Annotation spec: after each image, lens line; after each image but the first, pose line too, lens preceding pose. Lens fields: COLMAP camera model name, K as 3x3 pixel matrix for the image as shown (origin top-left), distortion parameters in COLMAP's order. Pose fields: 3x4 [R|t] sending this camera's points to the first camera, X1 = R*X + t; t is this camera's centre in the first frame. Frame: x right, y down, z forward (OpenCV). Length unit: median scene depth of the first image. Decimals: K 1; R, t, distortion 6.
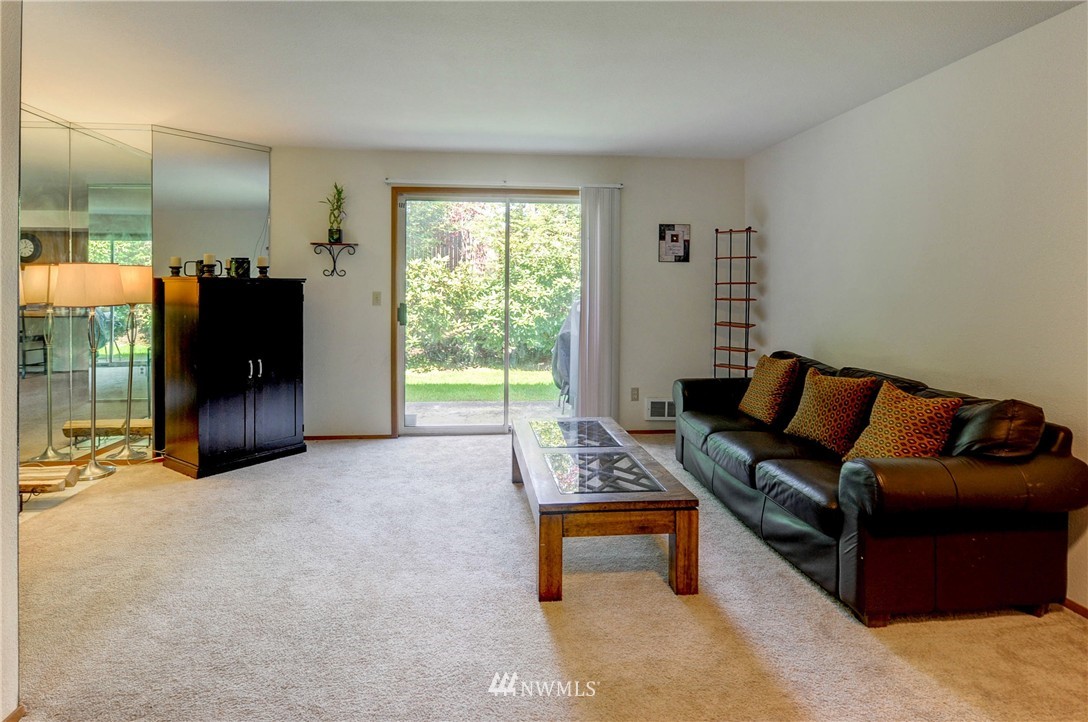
lens RADIAL K [[549.9, 0, 543.2], [0, 549.9, 326.8], [0, 0, 1]] dist [-0.001916, -0.000443]
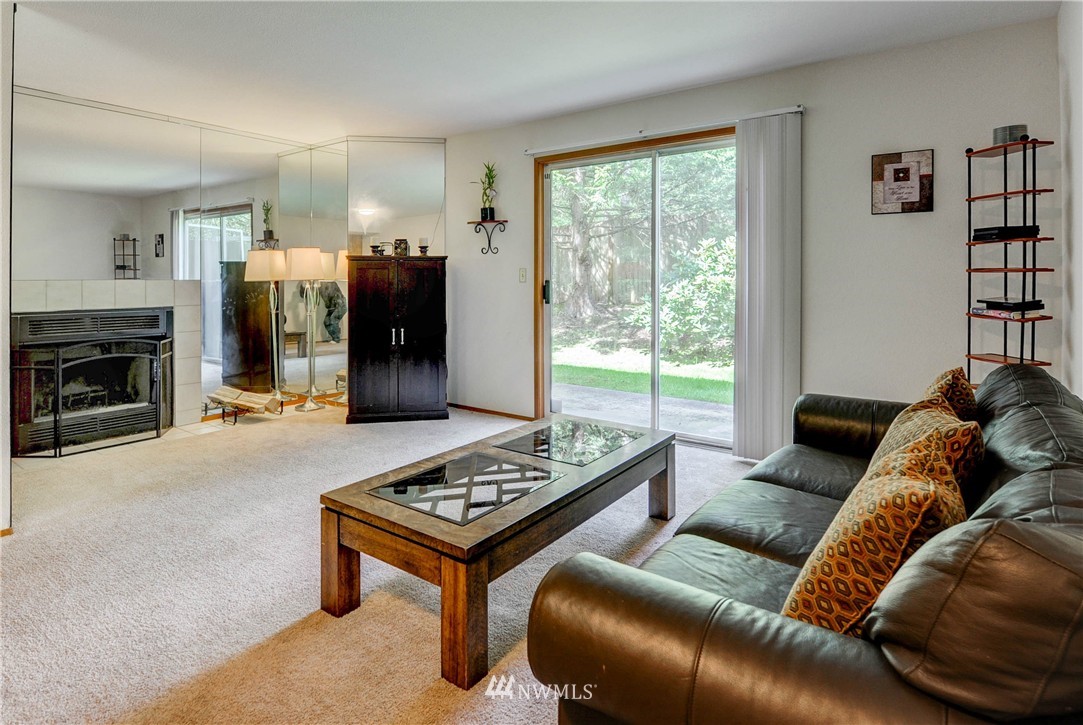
lens RADIAL K [[576.3, 0, 542.2], [0, 576.3, 308.4], [0, 0, 1]] dist [-0.002427, -0.000661]
pose [[0.743108, 0.026770, -0.668636, 0.413531], [-0.039919, 0.999193, -0.004361, 0.010564], [0.667980, 0.029932, 0.743577, 0.270644]]
